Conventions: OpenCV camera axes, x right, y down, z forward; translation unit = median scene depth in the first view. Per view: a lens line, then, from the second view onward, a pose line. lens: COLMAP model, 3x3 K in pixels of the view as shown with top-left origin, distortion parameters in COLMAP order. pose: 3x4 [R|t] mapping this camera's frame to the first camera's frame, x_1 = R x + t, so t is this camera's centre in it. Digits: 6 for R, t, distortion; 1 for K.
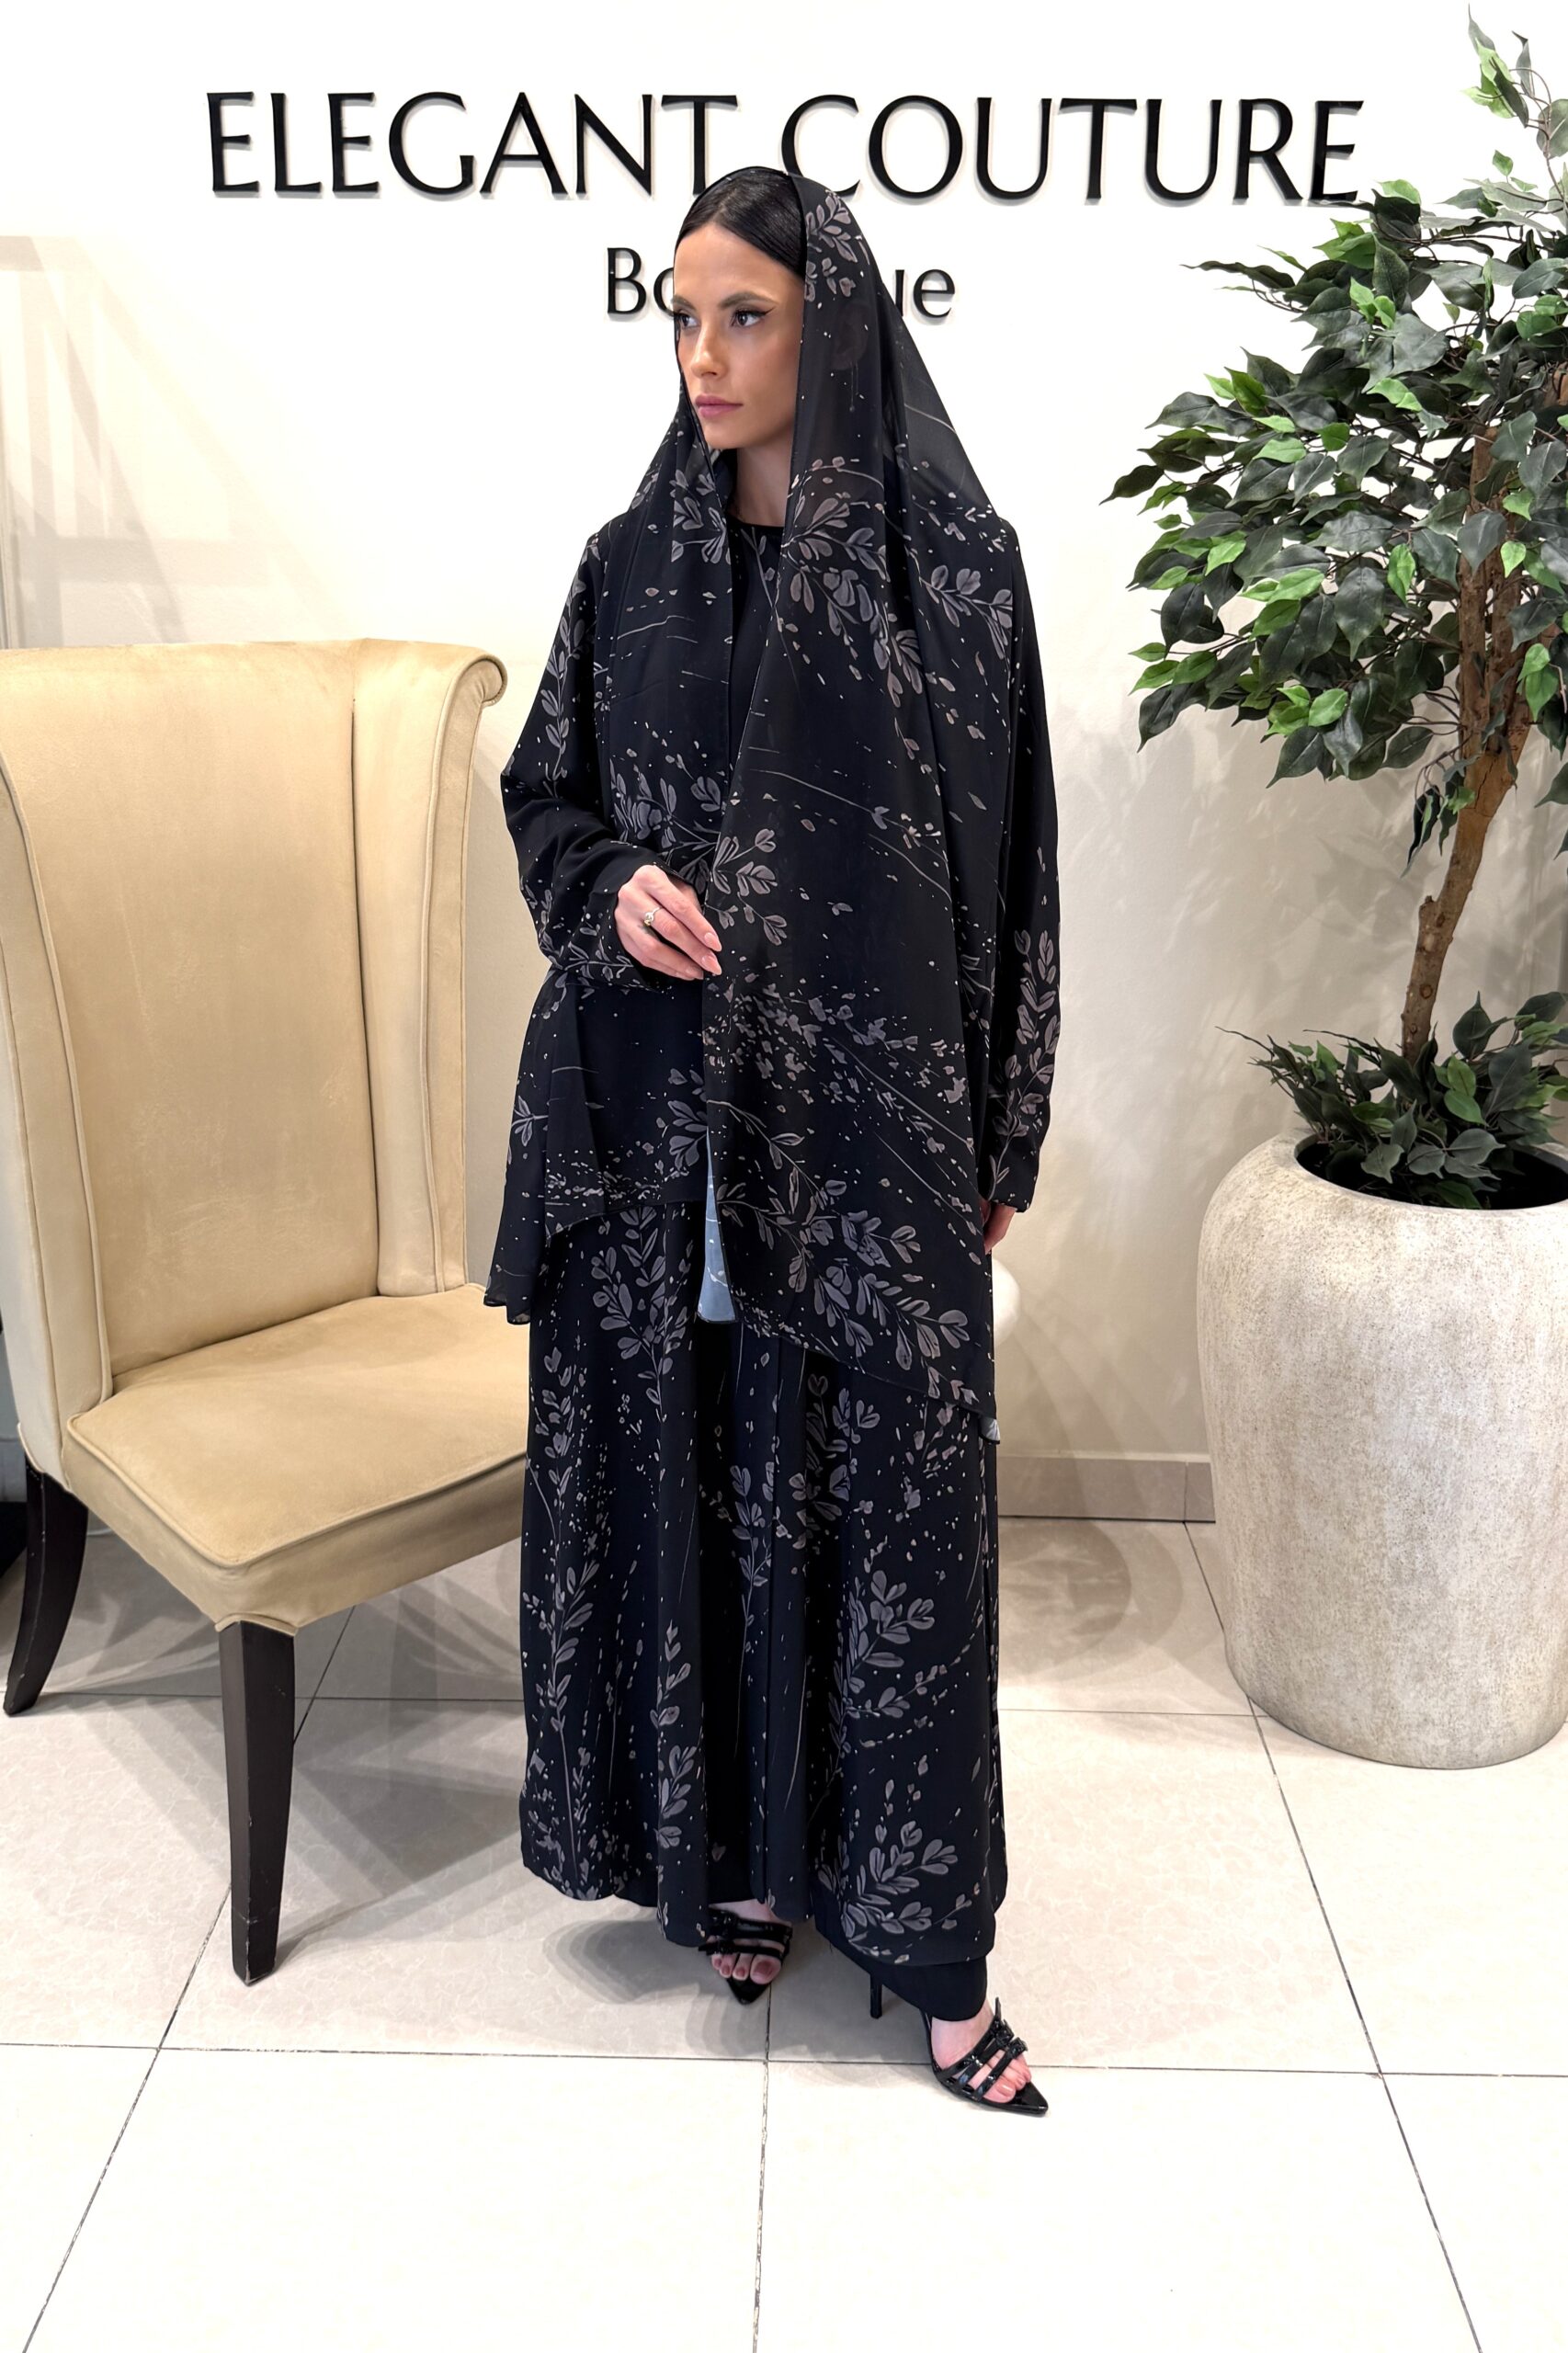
lens RADIAL K [[2247.3, 0, 766.2], [0, 2247.3, 1053.3], [0, 0, 1]] dist [0.035278, -0.149548]
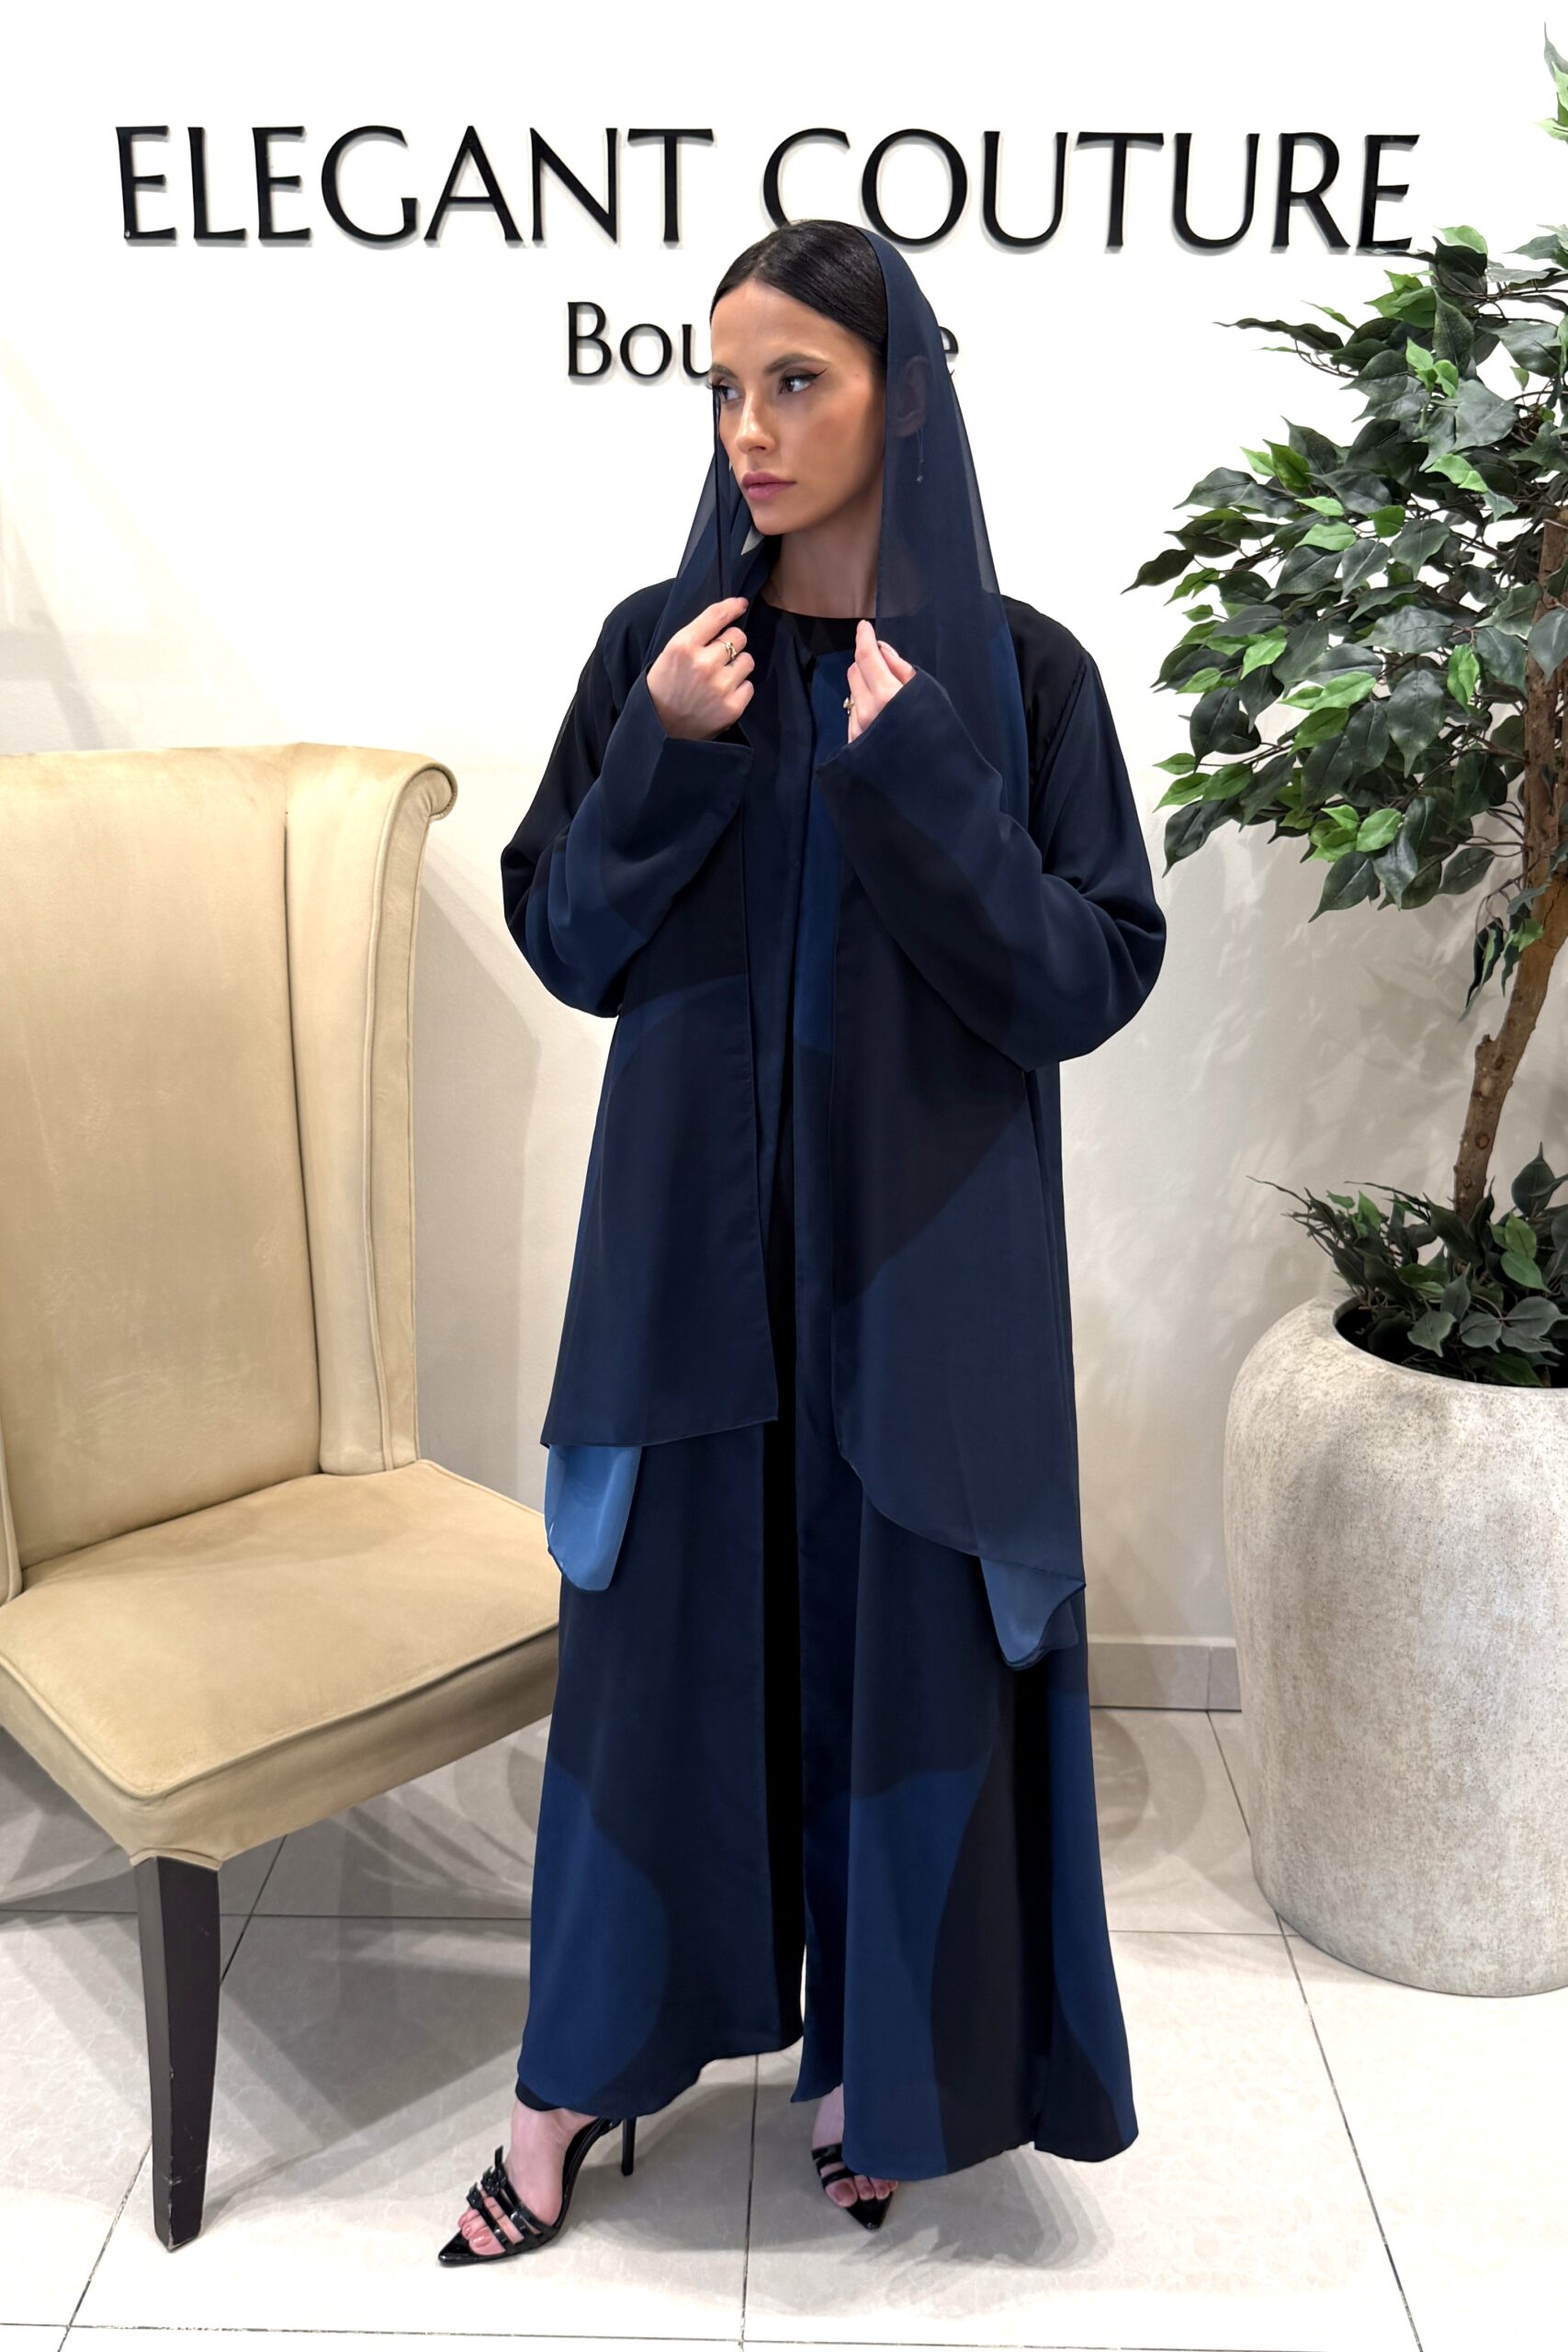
lens RADIAL K [[2246.2, 0, 779.0], [0, 2246.2, 1181.2], [0, 0, 1]] dist [0.035278, -0.149548]
pose [[1.000000, -0.000046, -0.000935, 0.014196], [0.000078, 0.999403, 0.034541, -0.043446], [0.000932, -0.034542, 0.999403, 0.105119]]
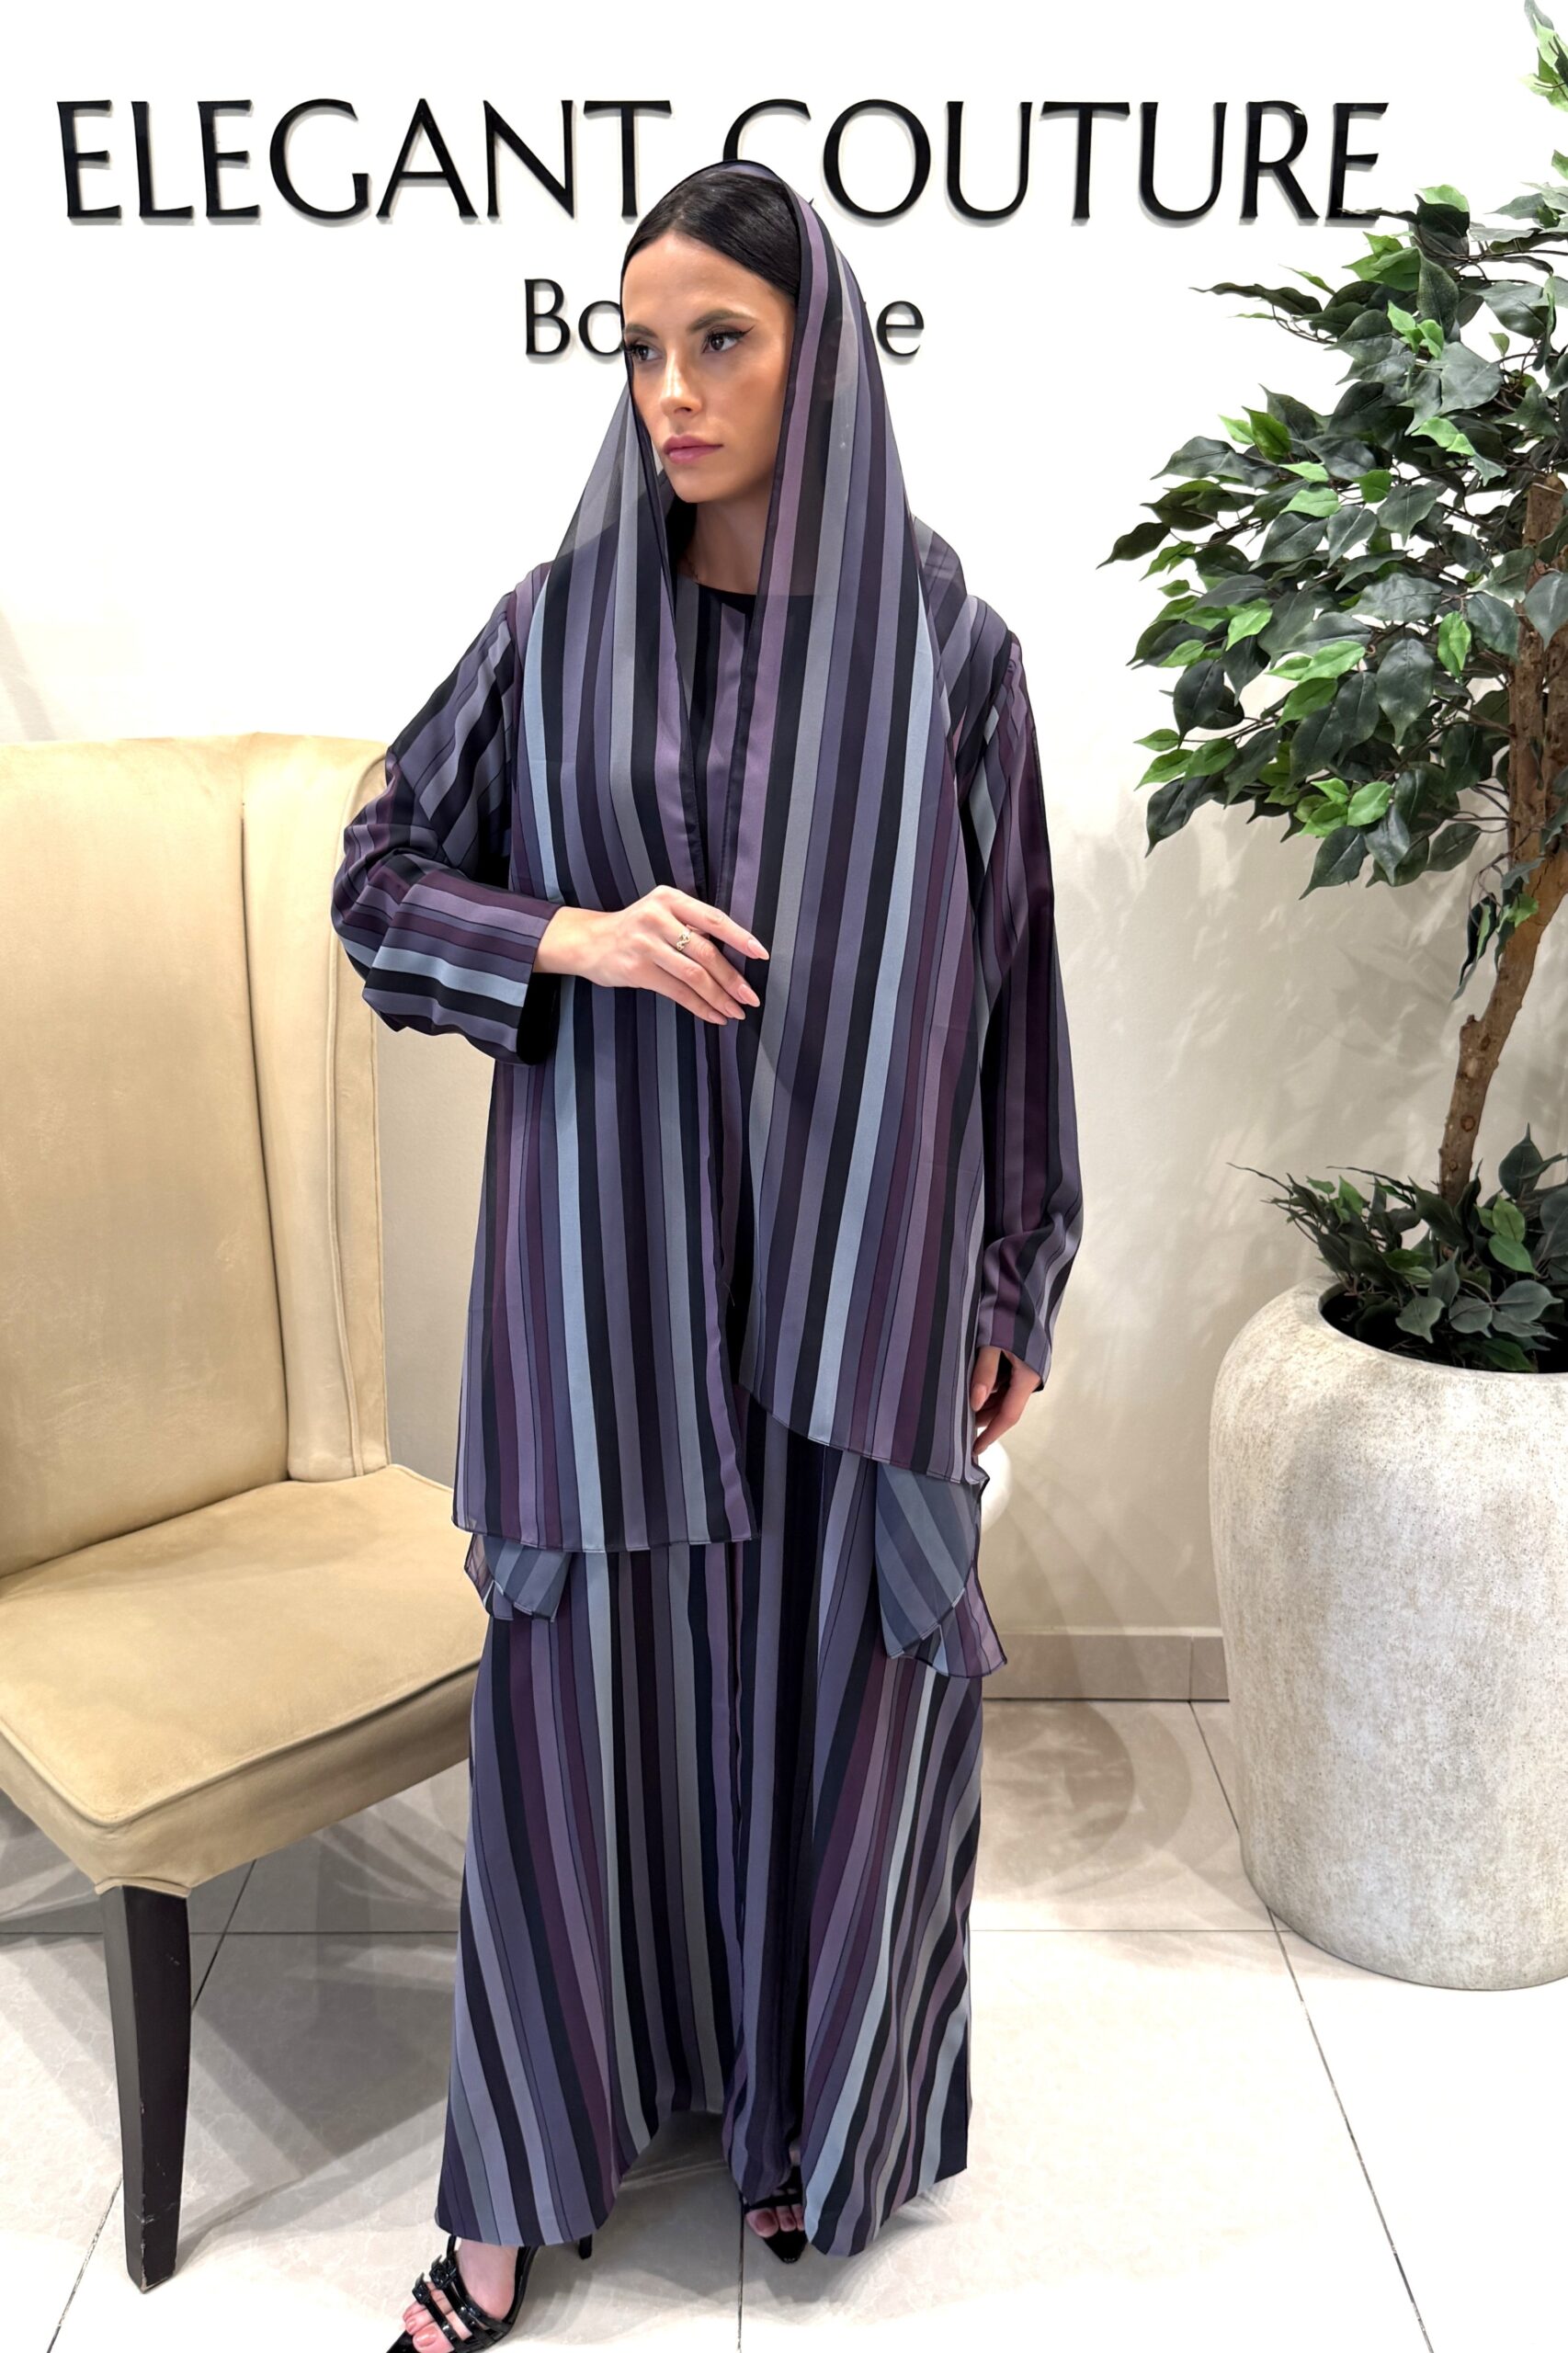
lens RADIAL K [[2072.5, 0, 761.8], [0, 2072.5, 1177.4], [0, 0, 1]] dist [0.019085, -0.096022]
pose [[0.999722, -0.015092, 0.018124, 0.001313], [0.014441, 0.999266, 0.035492, -0.039913], [-0.018646, -0.035221, 0.999206, 0.195179]]
